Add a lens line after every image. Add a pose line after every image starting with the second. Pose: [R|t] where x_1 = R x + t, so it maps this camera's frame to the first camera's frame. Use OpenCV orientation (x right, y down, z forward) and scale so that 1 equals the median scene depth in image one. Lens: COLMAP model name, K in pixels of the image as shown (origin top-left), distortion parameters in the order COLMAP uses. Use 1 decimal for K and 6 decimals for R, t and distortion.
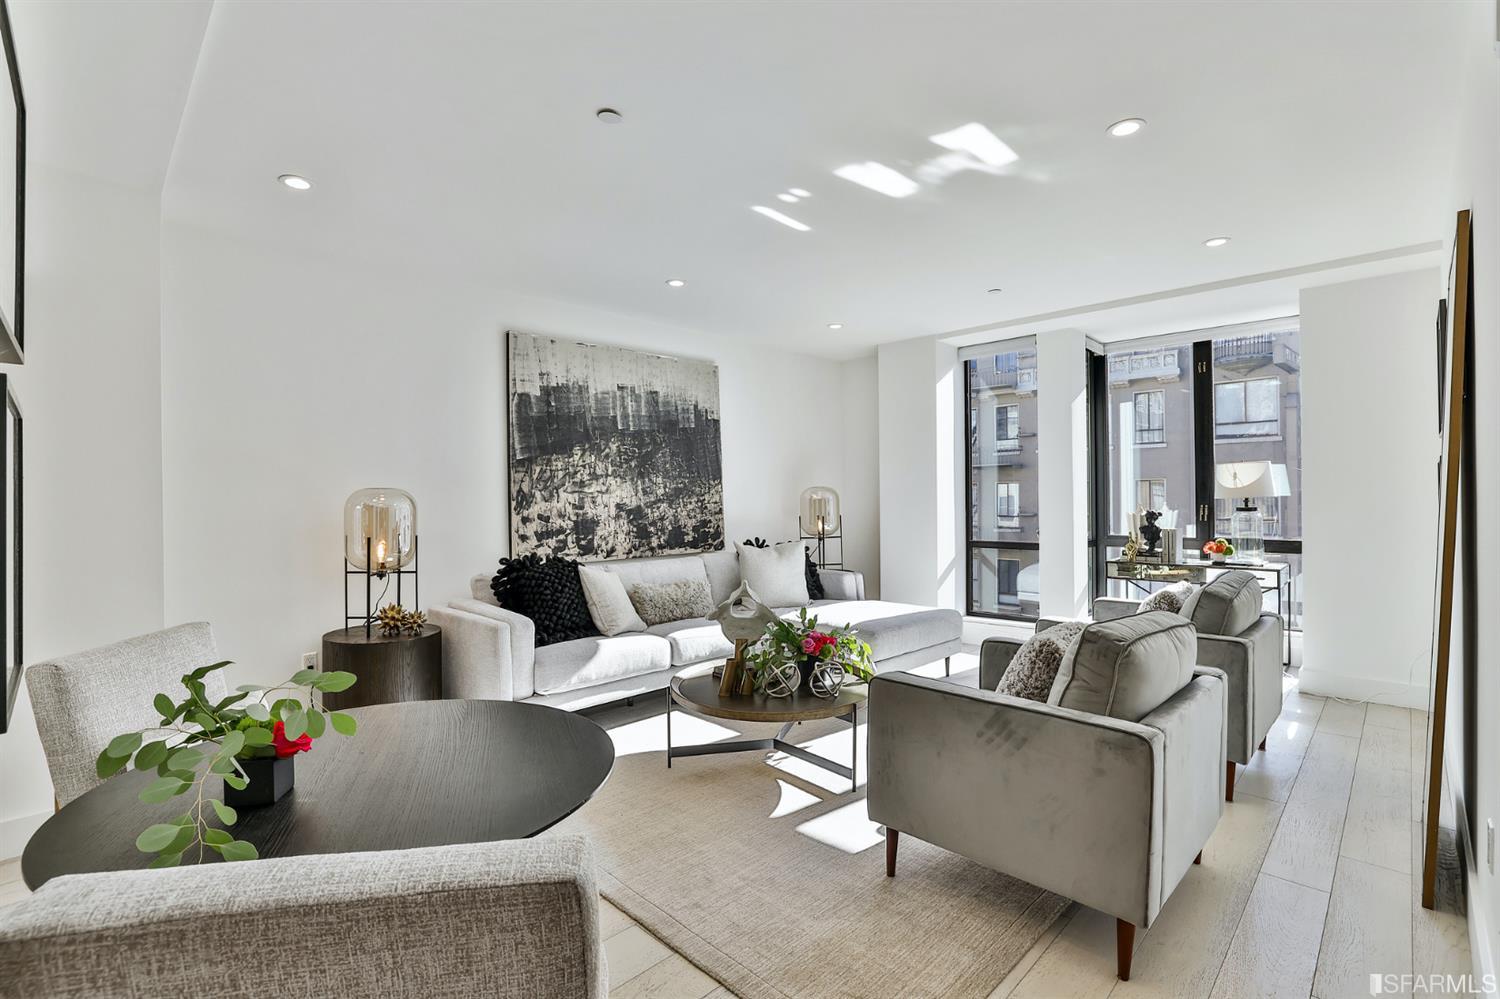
lens RADIAL K [[688.1, 0, 750.9], [0, 688.1, 498.3], [0, 0, 1]] dist [-0.034938, 0.000380]
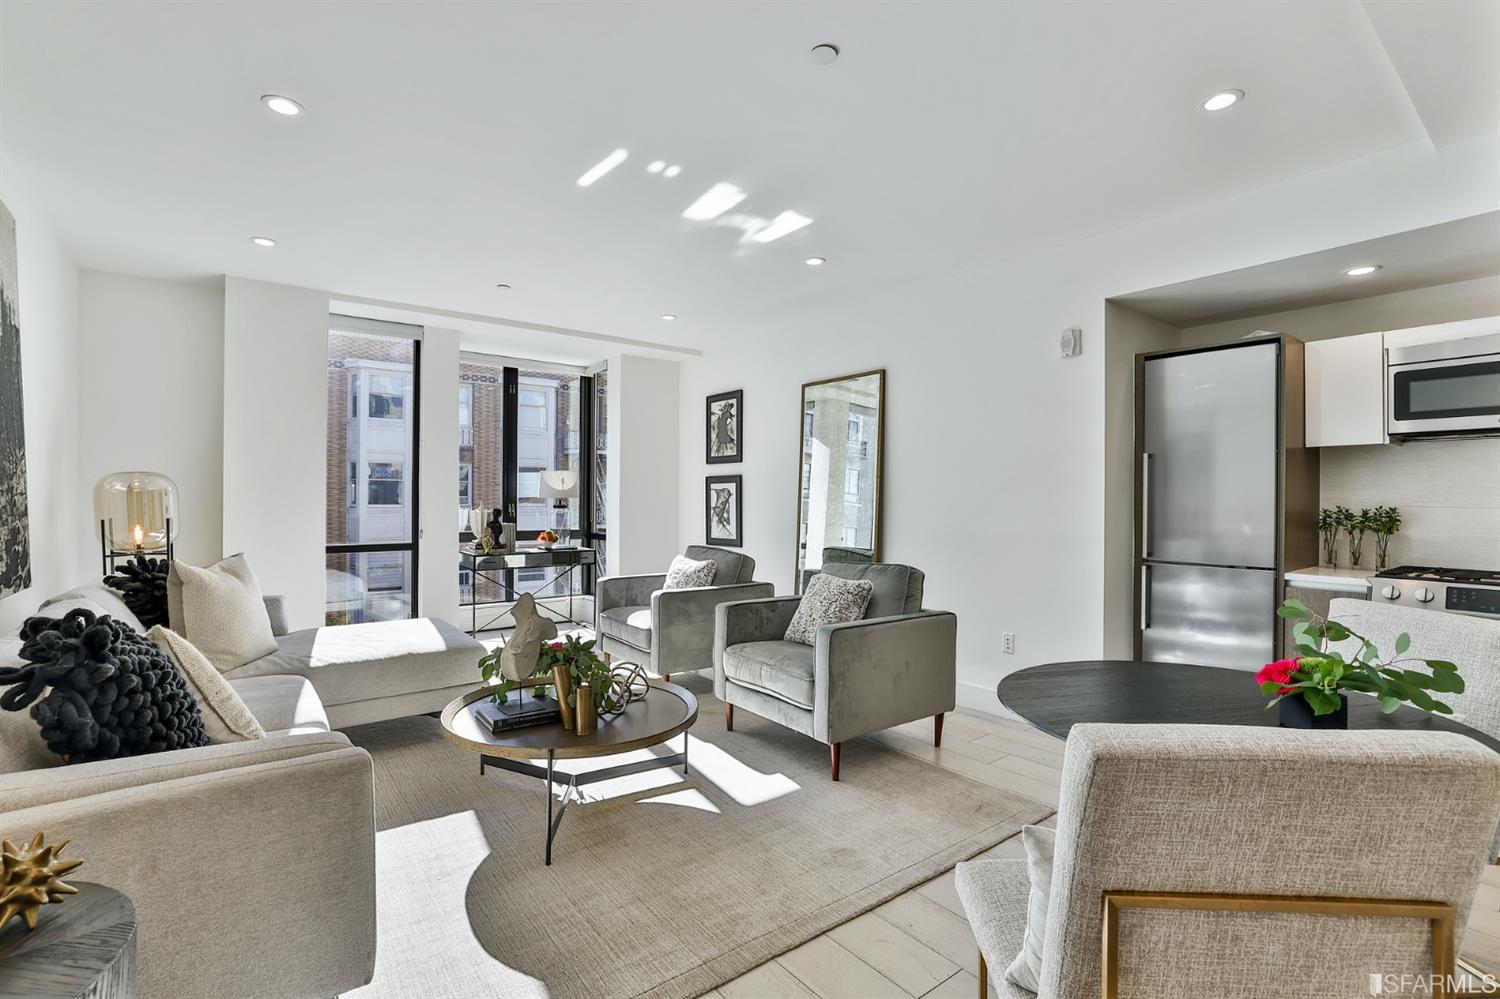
lens RADIAL K [[688.1, 0, 738.8], [0, 688.1, 500.7], [0, 0, 1]] dist [-0.034938, 0.000380]
pose [[0.137768, 0.009170, 0.990422, -0.849400], [-0.004832, 0.999951, -0.008586, 0.024113], [-0.990453, -0.003603, 0.137806, 0.760977]]
